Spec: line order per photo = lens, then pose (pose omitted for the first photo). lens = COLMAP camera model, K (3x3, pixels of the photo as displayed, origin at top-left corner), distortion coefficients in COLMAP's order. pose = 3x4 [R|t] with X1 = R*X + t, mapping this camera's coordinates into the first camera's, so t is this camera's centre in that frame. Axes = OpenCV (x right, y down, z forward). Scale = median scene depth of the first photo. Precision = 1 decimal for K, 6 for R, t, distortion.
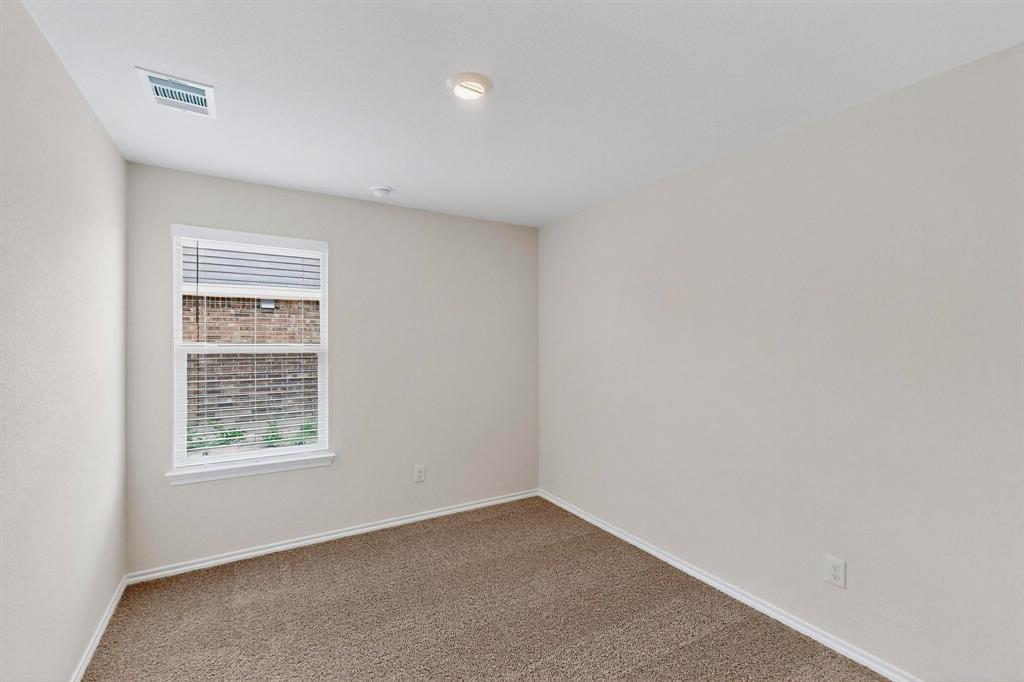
lens RADIAL K [[442.5, 0, 514.7], [0, 442.5, 349.8], [0, 0, 1]] dist [0.000097, -0.000031]
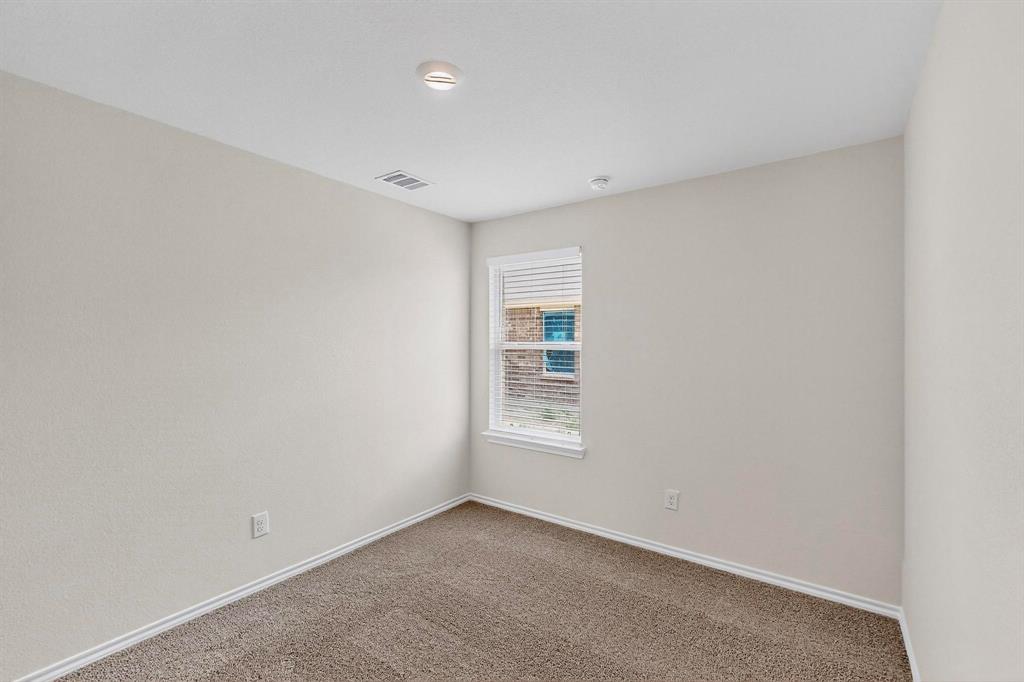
lens RADIAL K [[442.5, 0, 505.5], [0, 442.5, 346.4], [0, 0, 1]] dist [0.000097, -0.000031]
pose [[0.376951, 0.009684, -0.926183, 0.505181], [-0.017782, 0.999837, 0.003216, -0.004275], [0.926062, 0.015257, 0.377062, 0.458757]]
